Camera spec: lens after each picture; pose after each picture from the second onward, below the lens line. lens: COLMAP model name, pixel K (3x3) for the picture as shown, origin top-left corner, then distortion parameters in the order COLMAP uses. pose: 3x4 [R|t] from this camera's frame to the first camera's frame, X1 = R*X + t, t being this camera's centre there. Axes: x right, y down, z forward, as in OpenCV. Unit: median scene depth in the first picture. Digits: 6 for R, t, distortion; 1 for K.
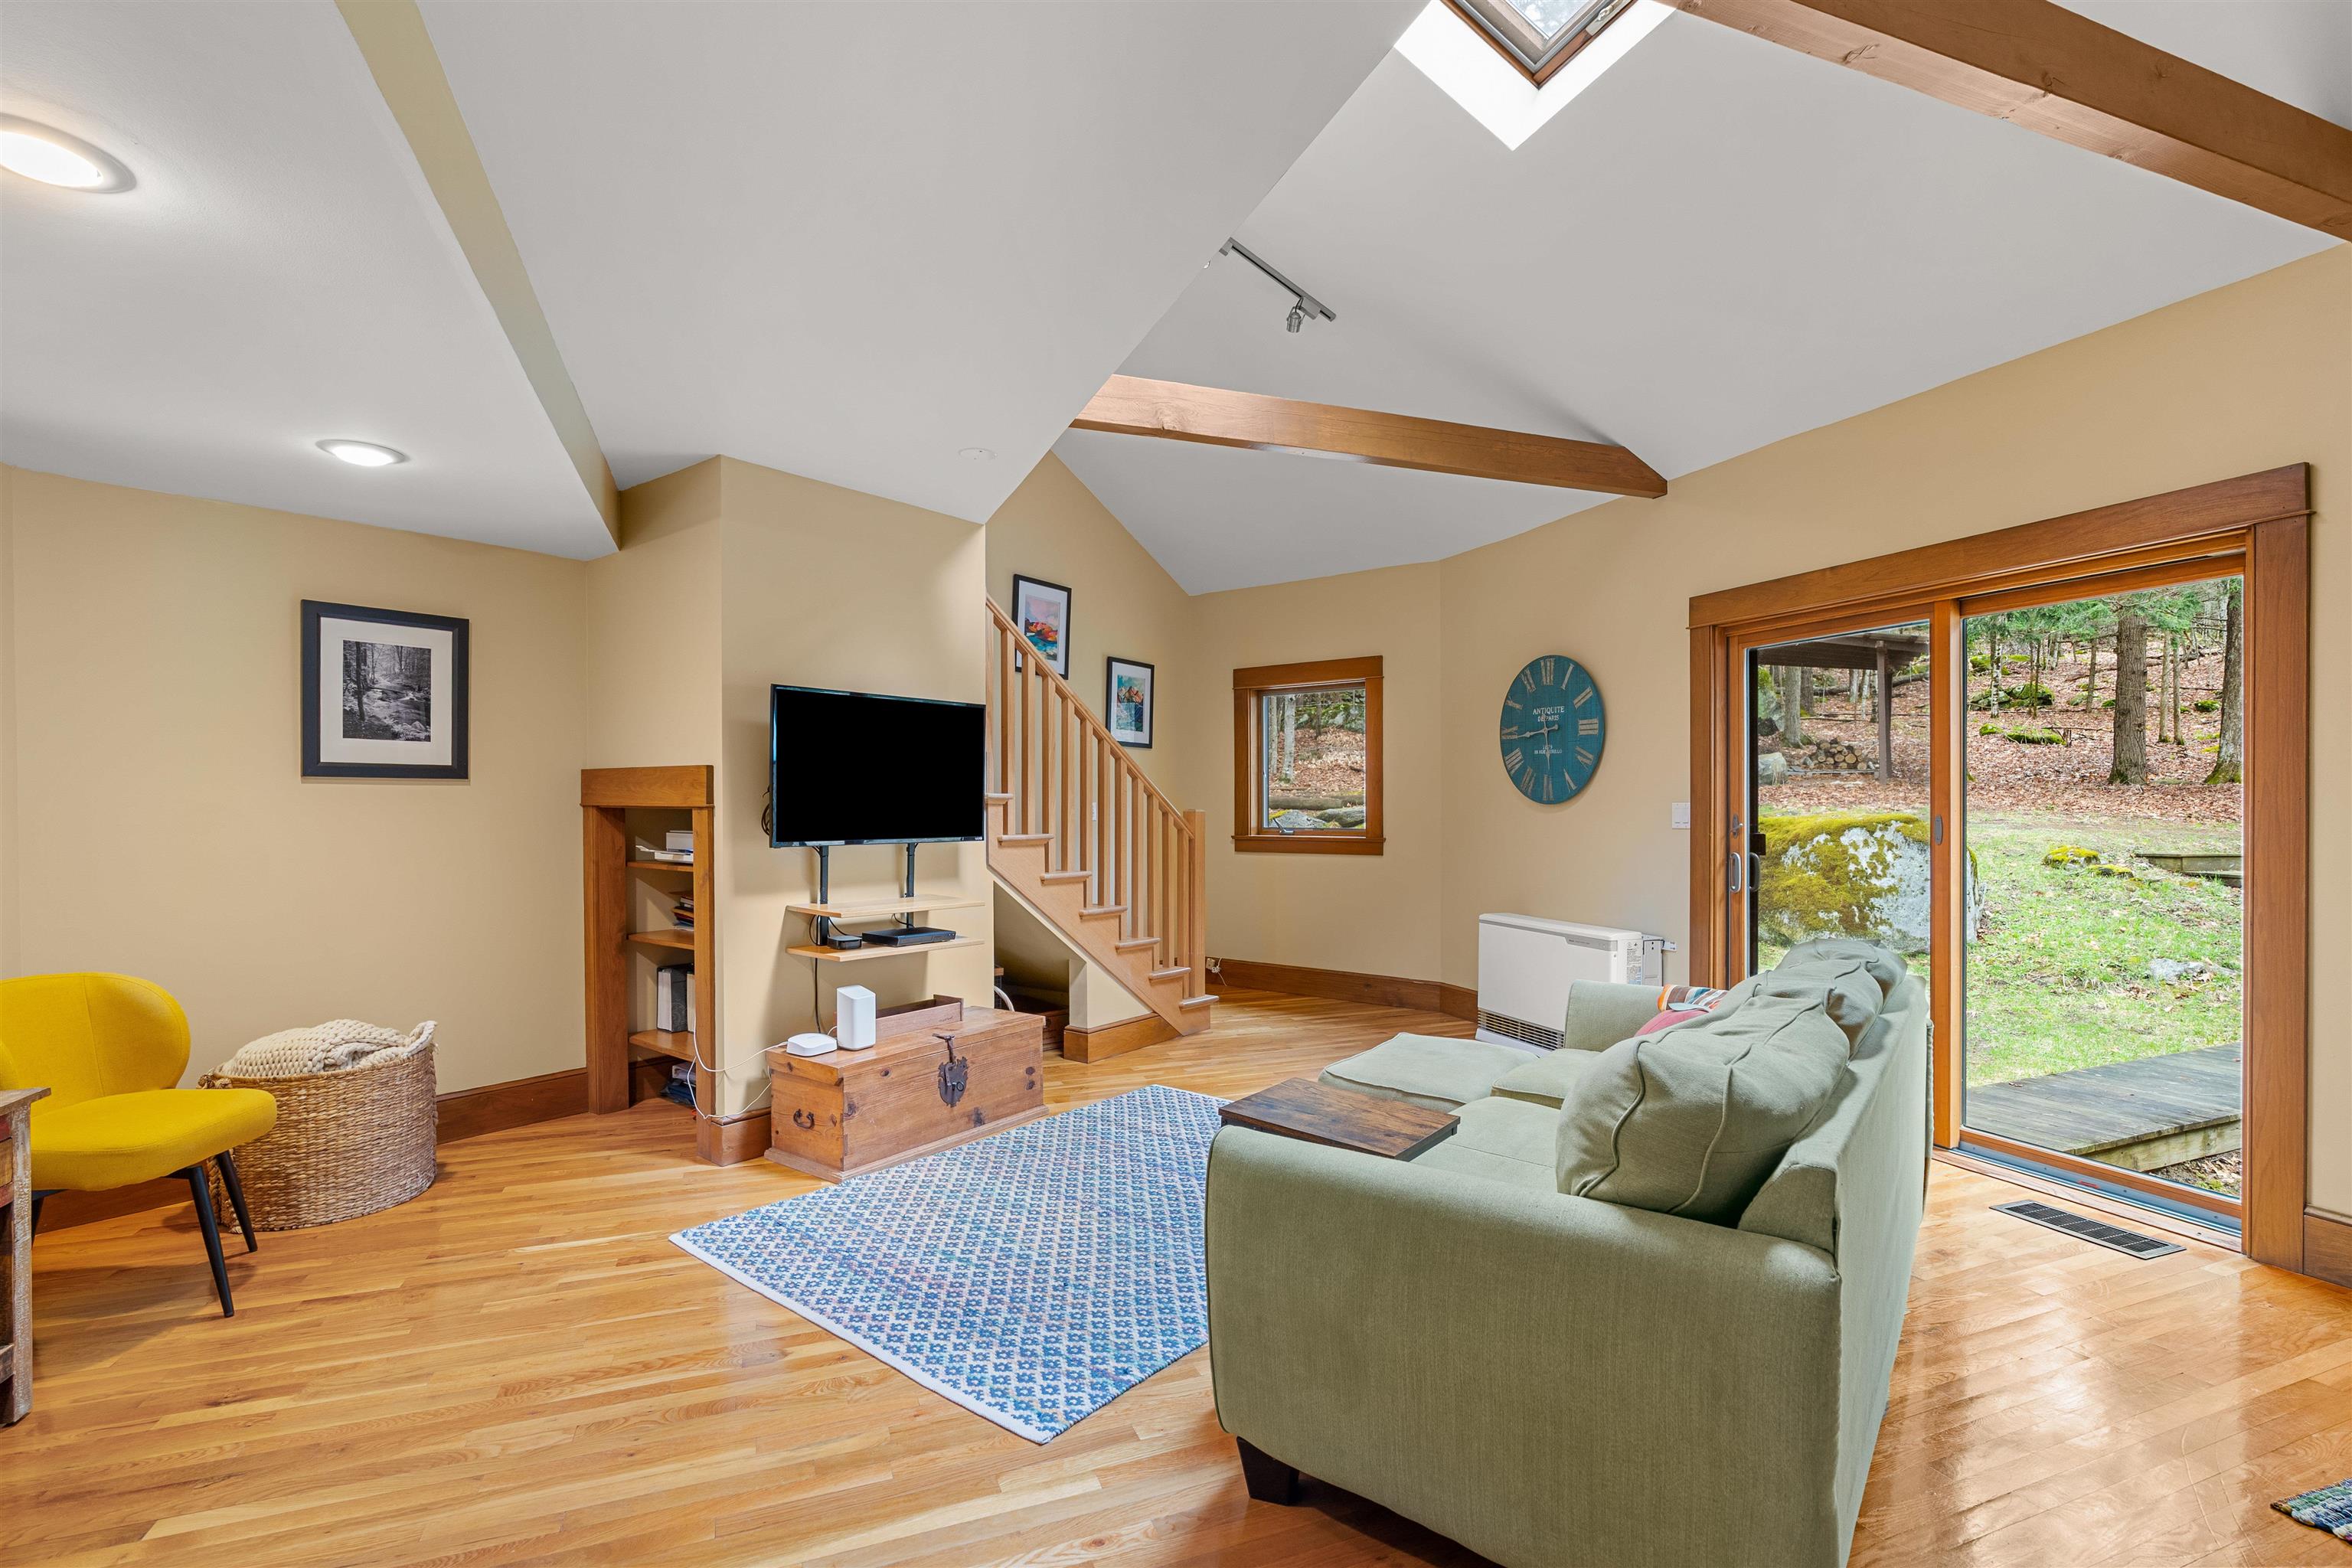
lens RADIAL K [[1075.6, 0, 1178.8], [0, 1075.6, 795.6], [0, 0, 1]] dist [-0.014964, 0.000171]
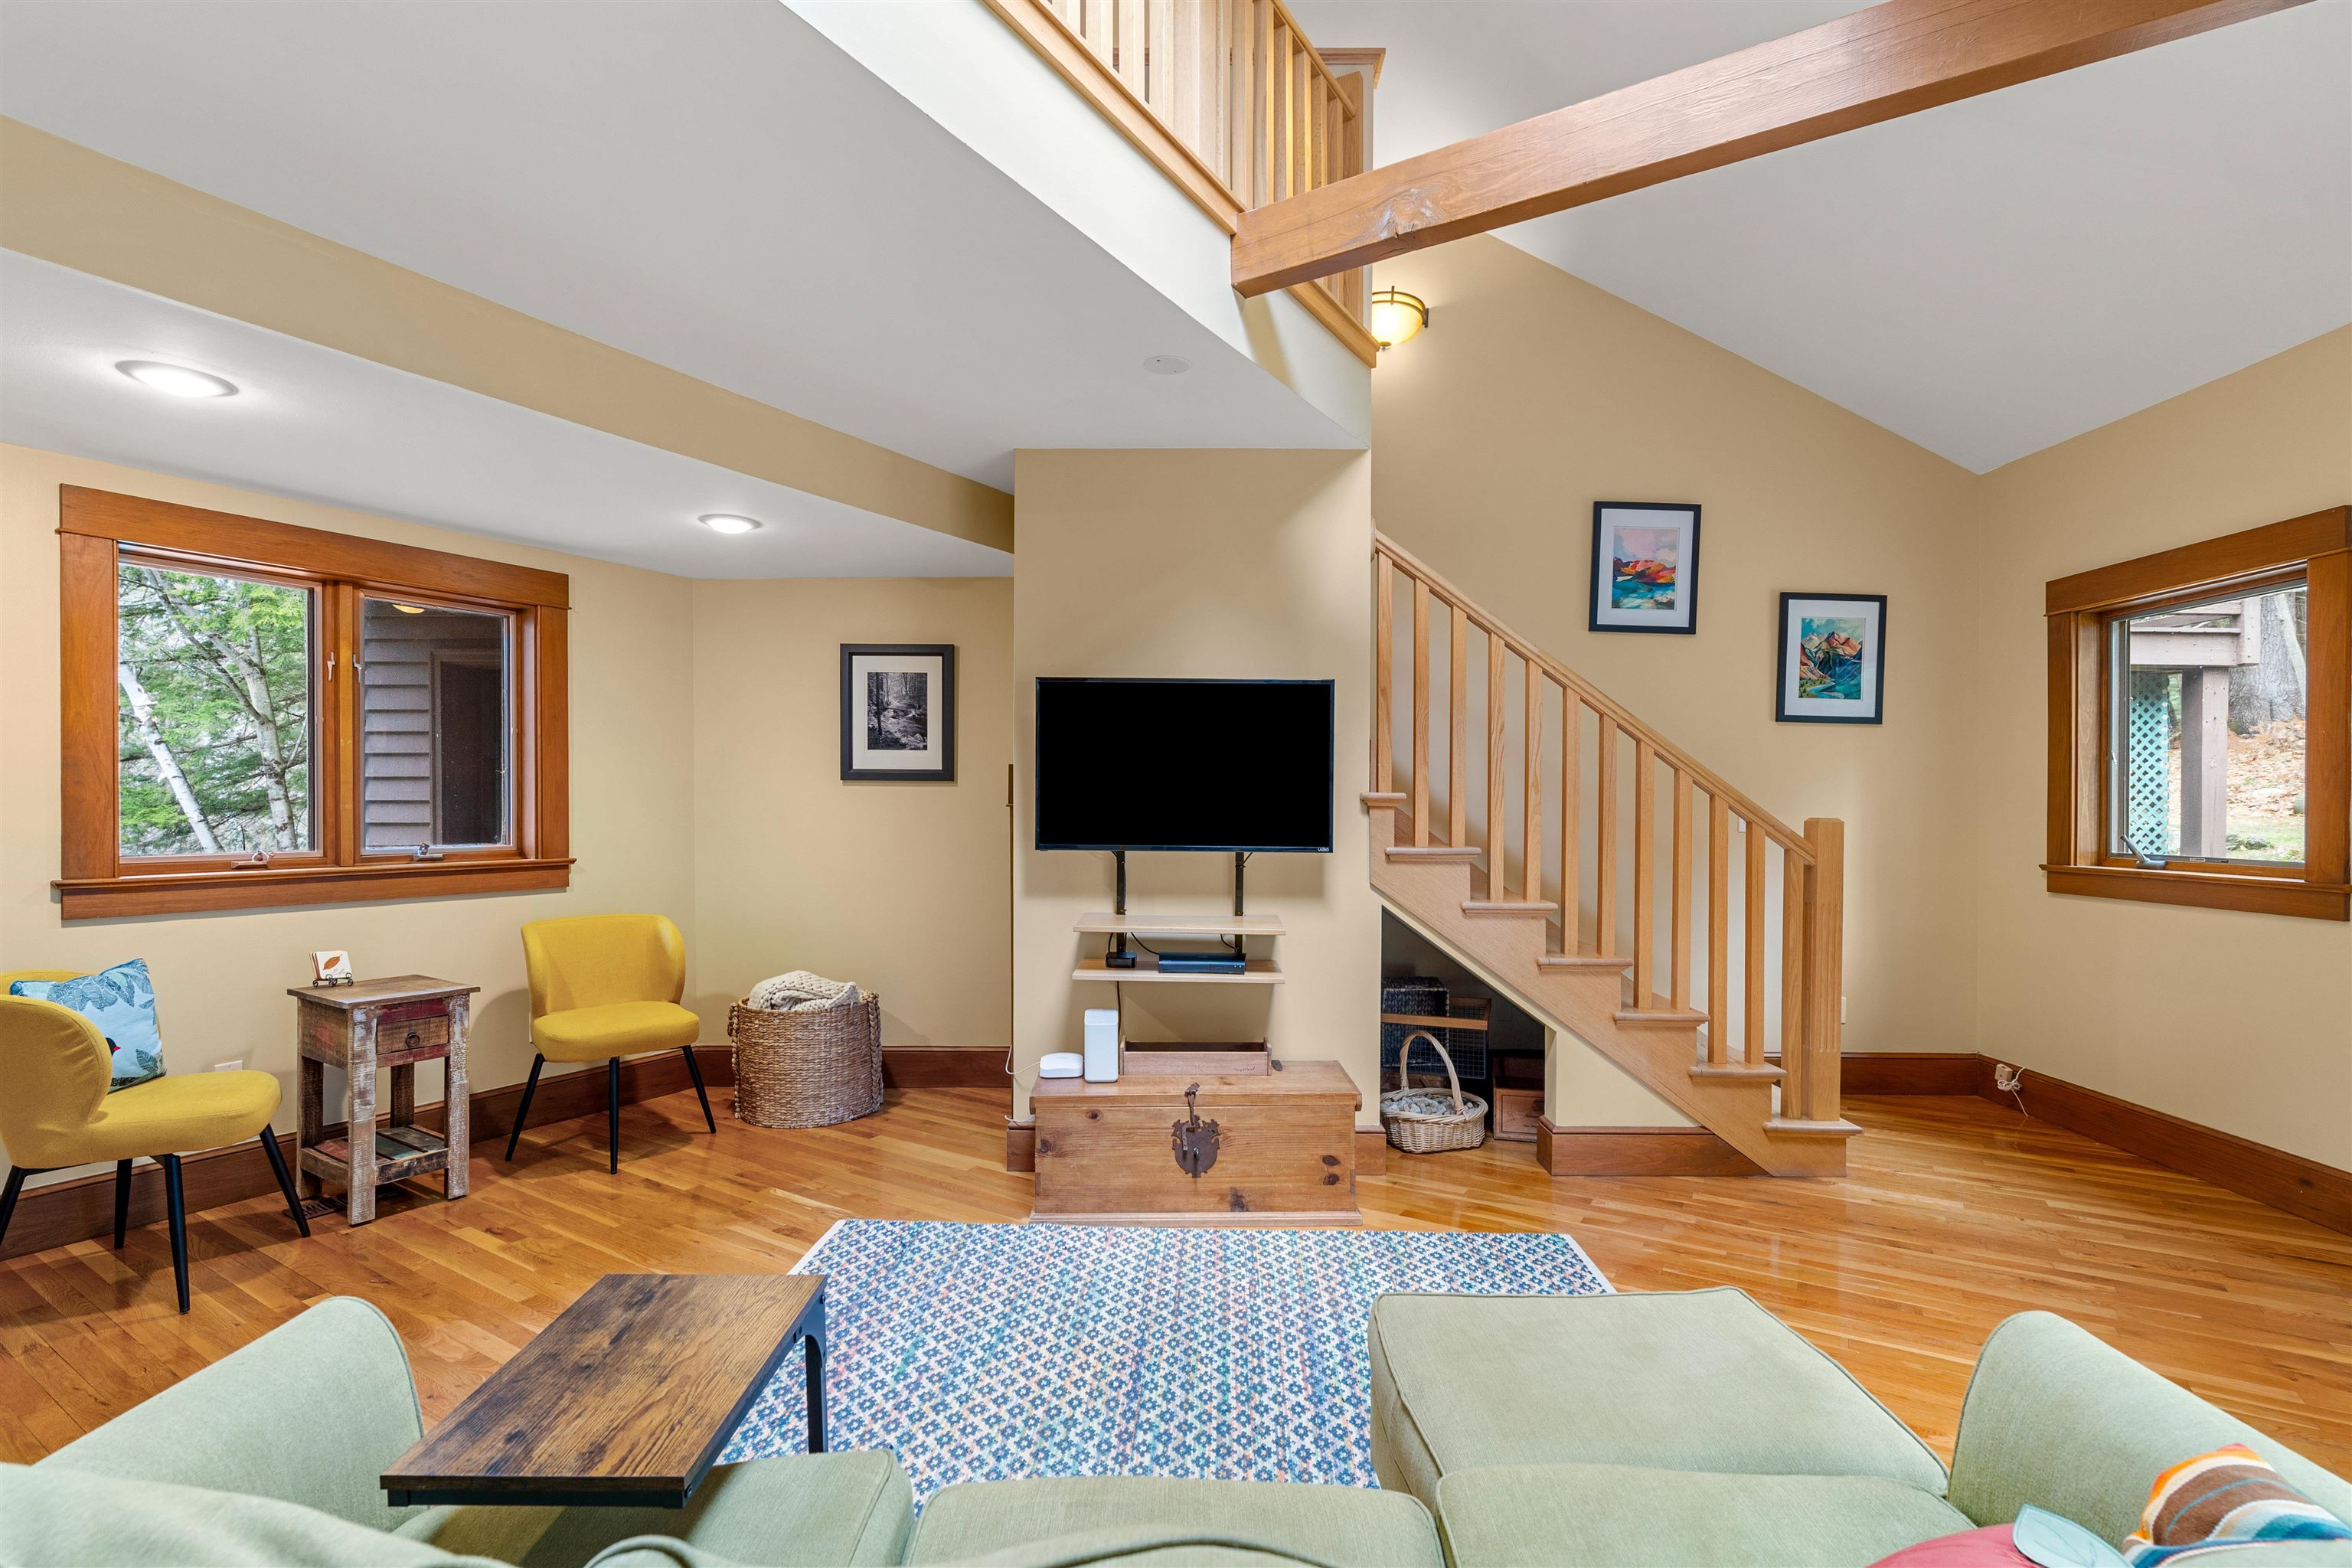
lens RADIAL K [[1075.6, 0, 1178.8], [0, 1075.6, 795.6], [0, 0, 1]] dist [-0.014964, 0.000171]
pose [[0.601716, 0.003867, -0.798701, 0.433304], [-0.001060, 0.999991, 0.004042, -0.004677], [0.798709, -0.001586, 0.601715, 0.497480]]
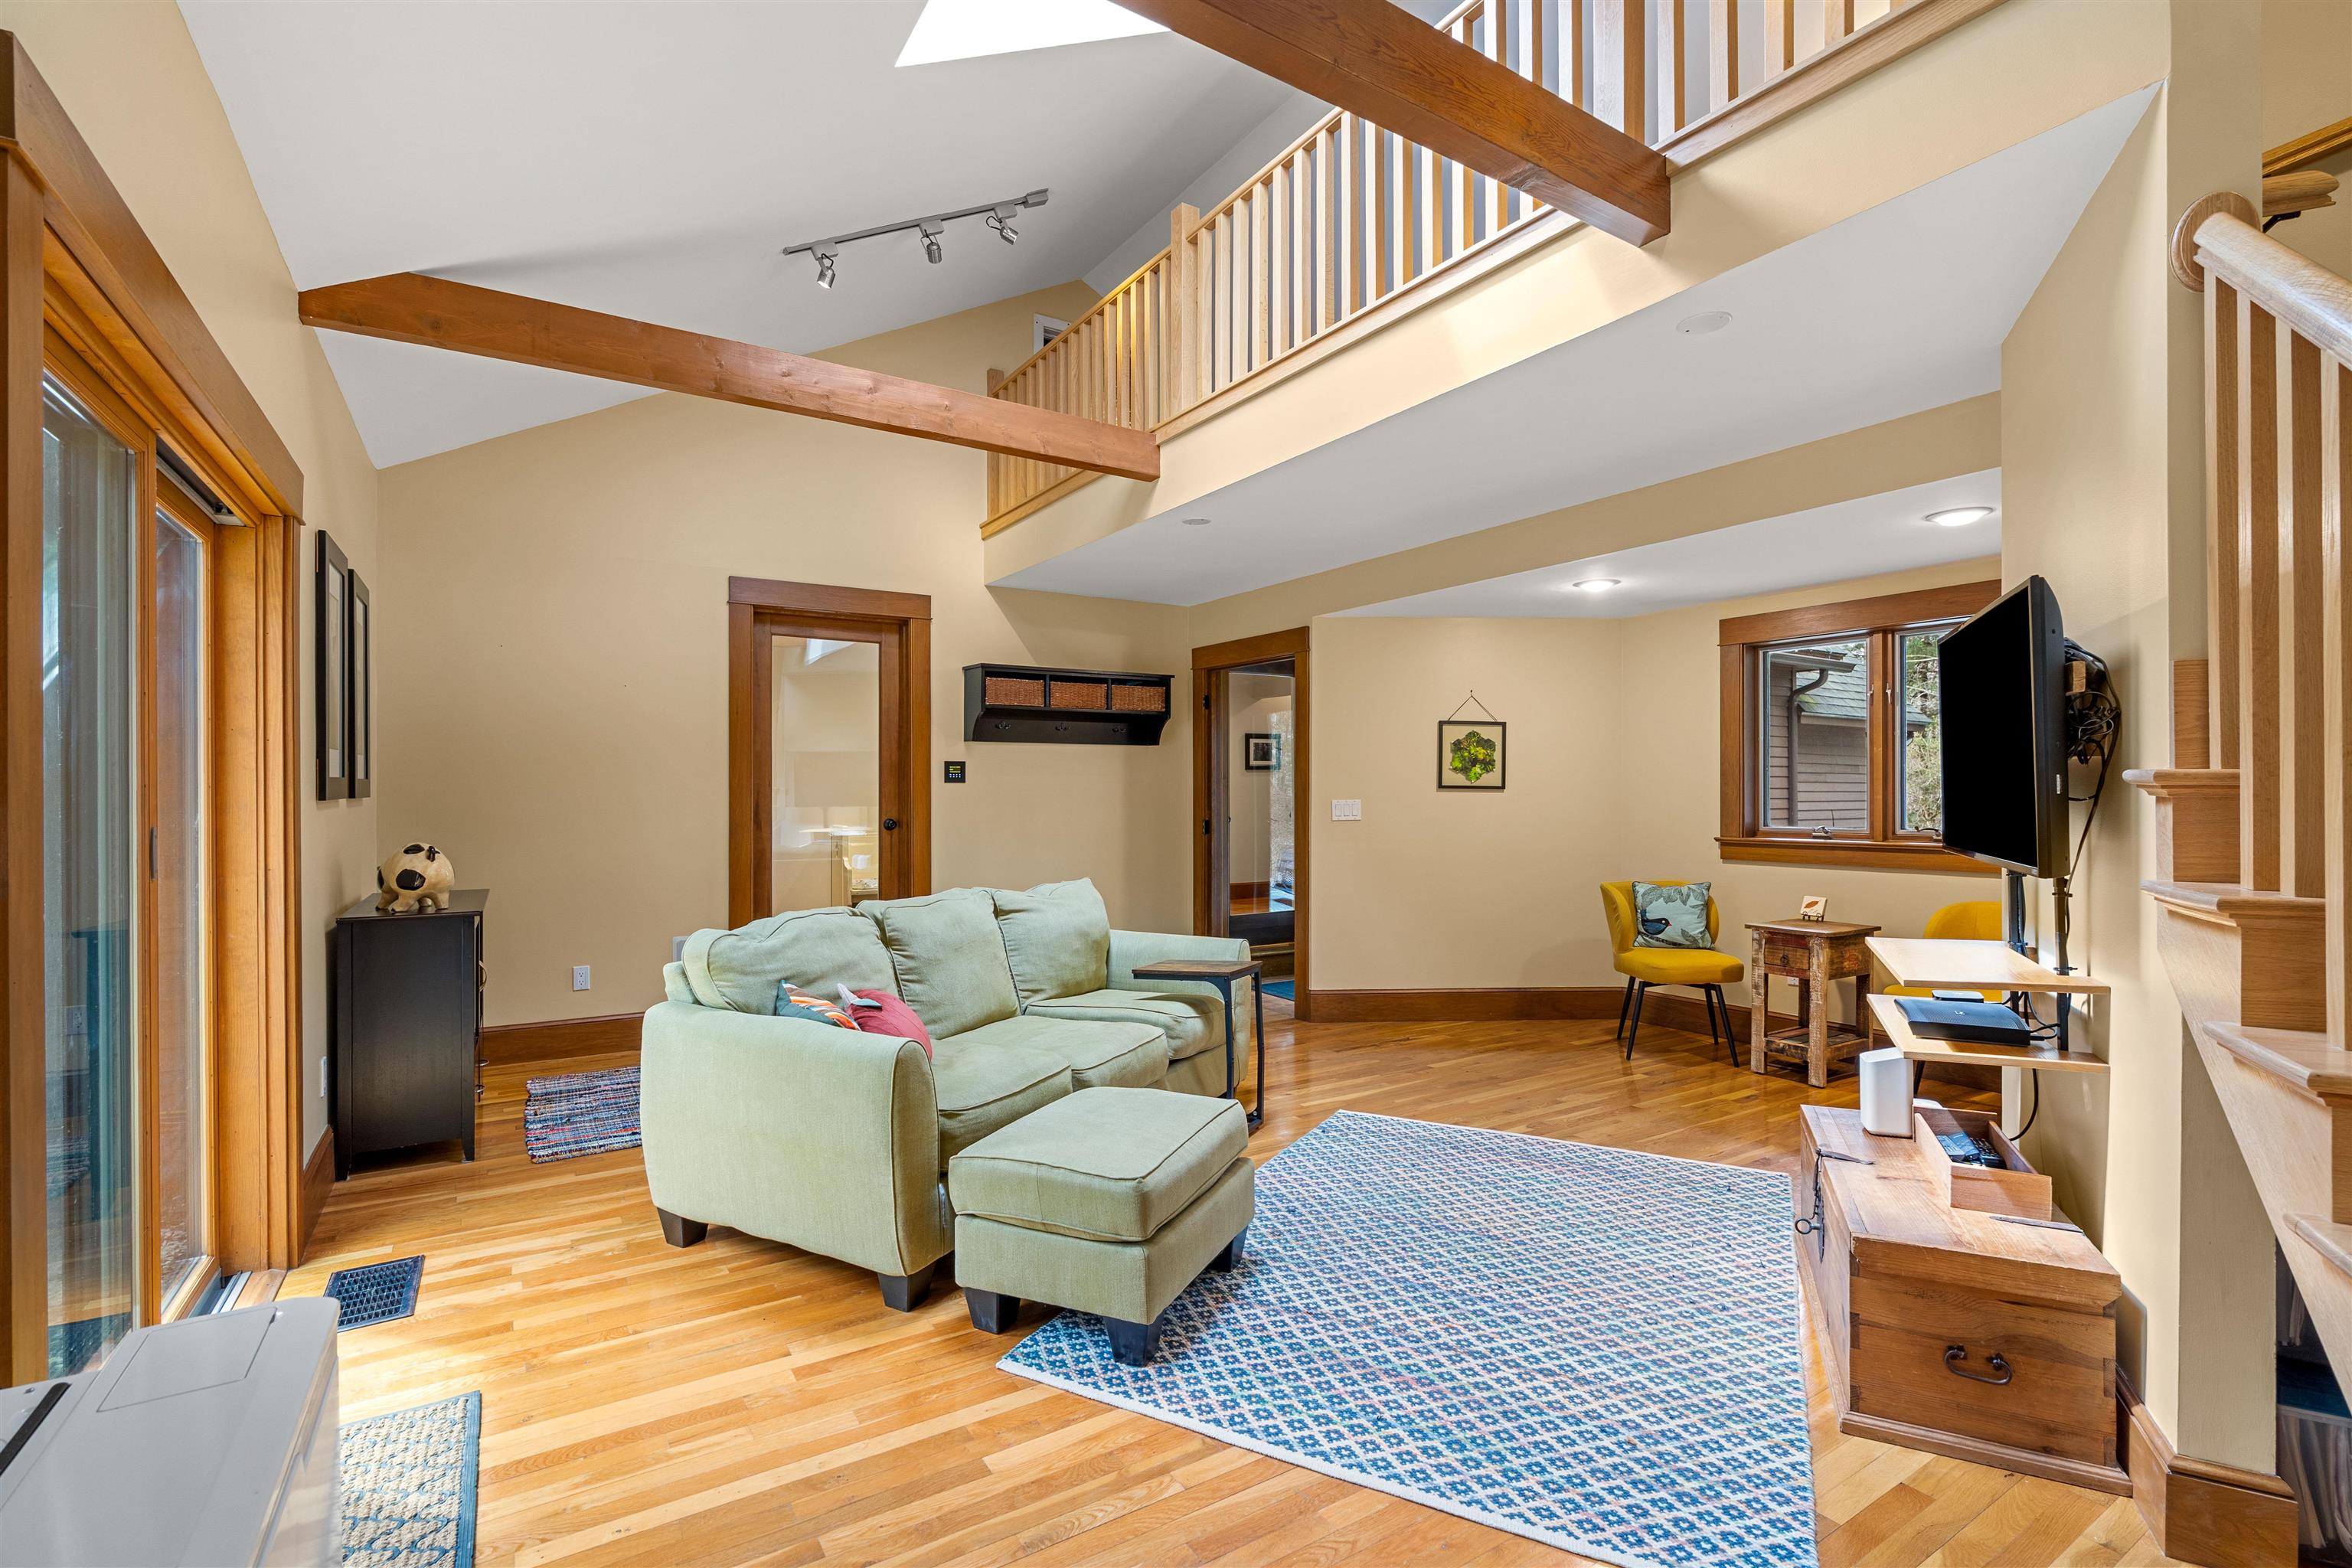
lens RADIAL K [[1075.6, 0, 1178.8], [0, 1075.6, 795.6], [0, 0, 1]] dist [-0.014964, 0.000171]
pose [[-0.981737, 0.003500, -0.190213, 0.294288], [0.003347, 0.999994, 0.001124, 0.003997], [0.190216, 0.000466, -0.981742, 1.560086]]
